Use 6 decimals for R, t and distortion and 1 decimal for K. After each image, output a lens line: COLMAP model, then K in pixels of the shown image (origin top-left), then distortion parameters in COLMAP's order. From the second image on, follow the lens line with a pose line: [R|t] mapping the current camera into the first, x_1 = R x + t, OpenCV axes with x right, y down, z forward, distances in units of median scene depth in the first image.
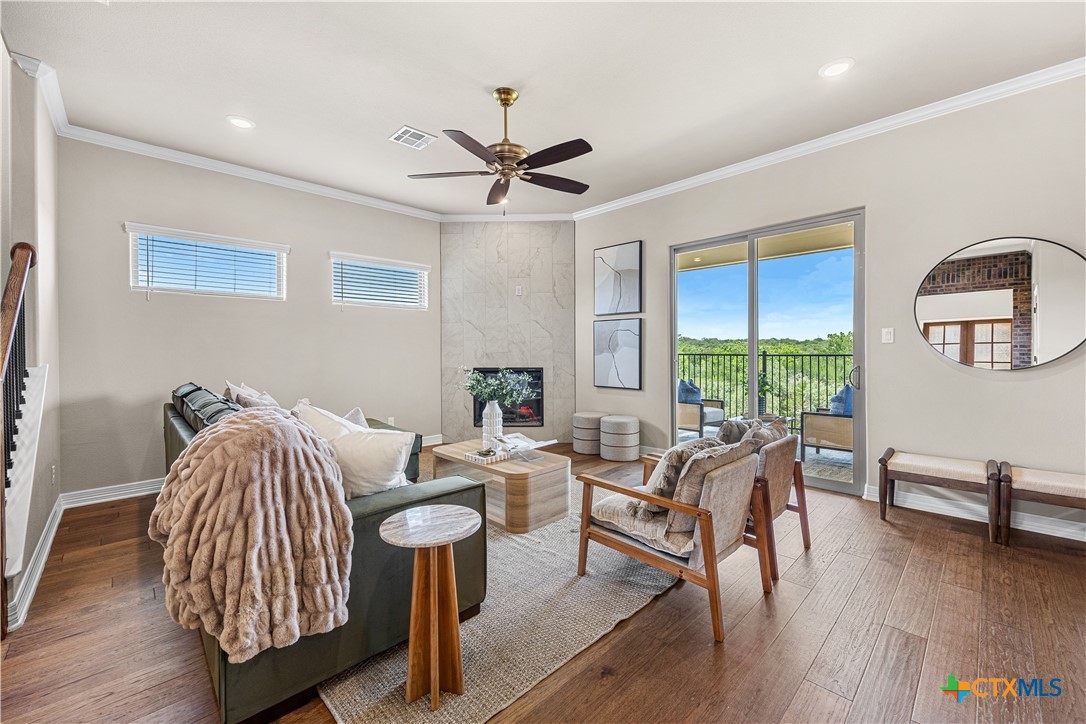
lens RADIAL K [[432.8, 0, 541.6], [0, 432.8, 355.9], [0, 0, 1]] dist [-0.003456, 0.000060]
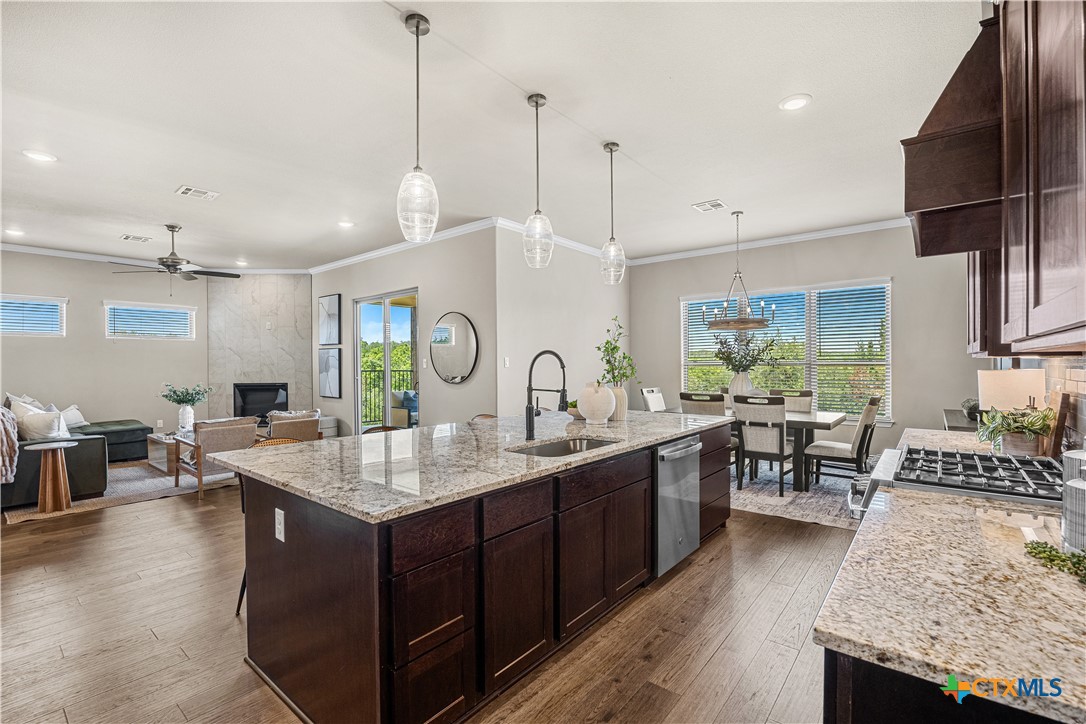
lens RADIAL K [[489.0, 0, 546.0], [0, 489.0, 366.7], [0, 0, 1]] dist [-0.012461, -0.000320]
pose [[0.995267, -0.002581, 0.097139, 0.748690], [0.002813, 0.999994, -0.002251, -0.020004], [-0.097132, 0.002514, 0.995268, -0.667353]]
